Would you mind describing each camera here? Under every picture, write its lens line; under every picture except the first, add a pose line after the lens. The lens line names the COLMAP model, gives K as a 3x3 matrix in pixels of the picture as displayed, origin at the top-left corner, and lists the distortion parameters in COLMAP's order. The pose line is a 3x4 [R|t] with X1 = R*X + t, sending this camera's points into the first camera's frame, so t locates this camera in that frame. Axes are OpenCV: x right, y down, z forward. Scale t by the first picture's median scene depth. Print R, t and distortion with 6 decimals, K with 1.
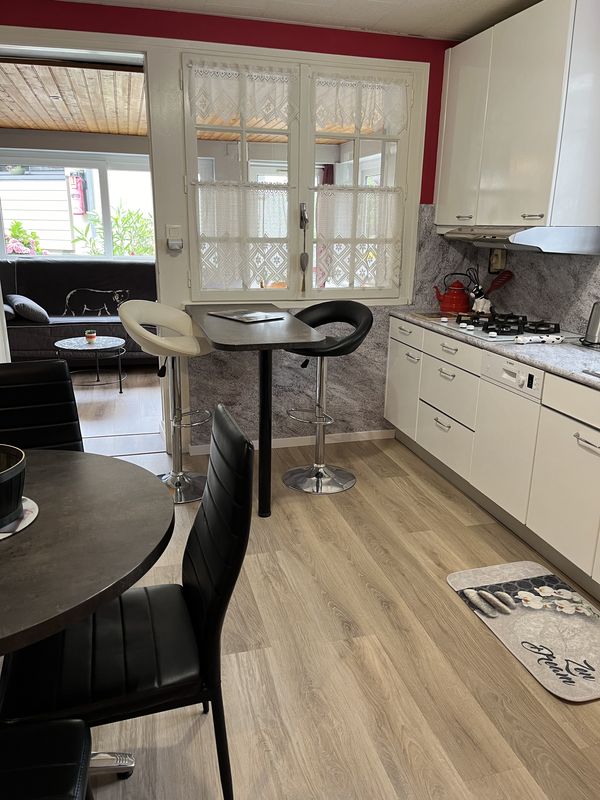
lens RADIAL K [[598.8, 0, 300.0], [0, 598.8, 400.0], [0, 0, 1]] dist [0.042853, -0.056576]
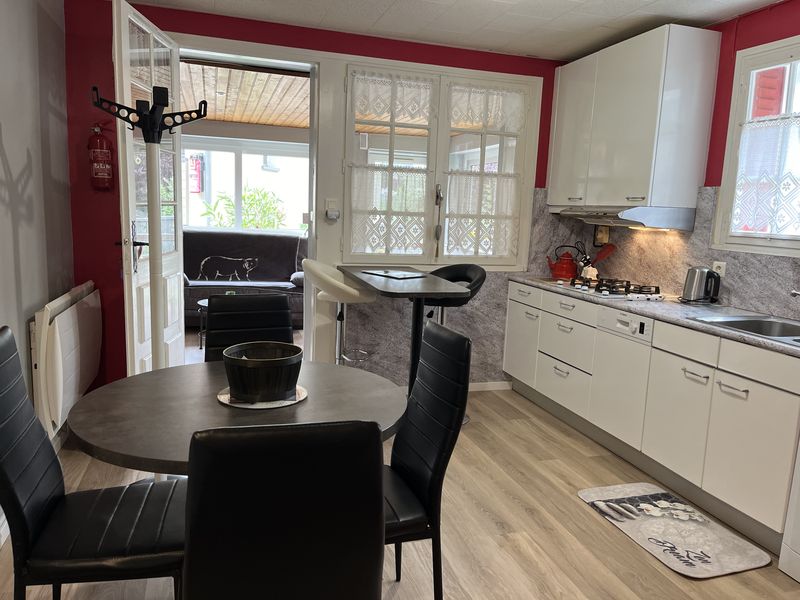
lens RADIAL K [[598.8, 0, 391.8], [0, 598.8, 298.9], [0, 0, 1]] dist [0.042853, -0.056576]
pose [[0.999511, 0.023435, 0.020699, -0.114353], [-0.020392, 0.990409, -0.136655, 0.066457], [-0.023703, 0.136166, 0.990402, -0.155390]]
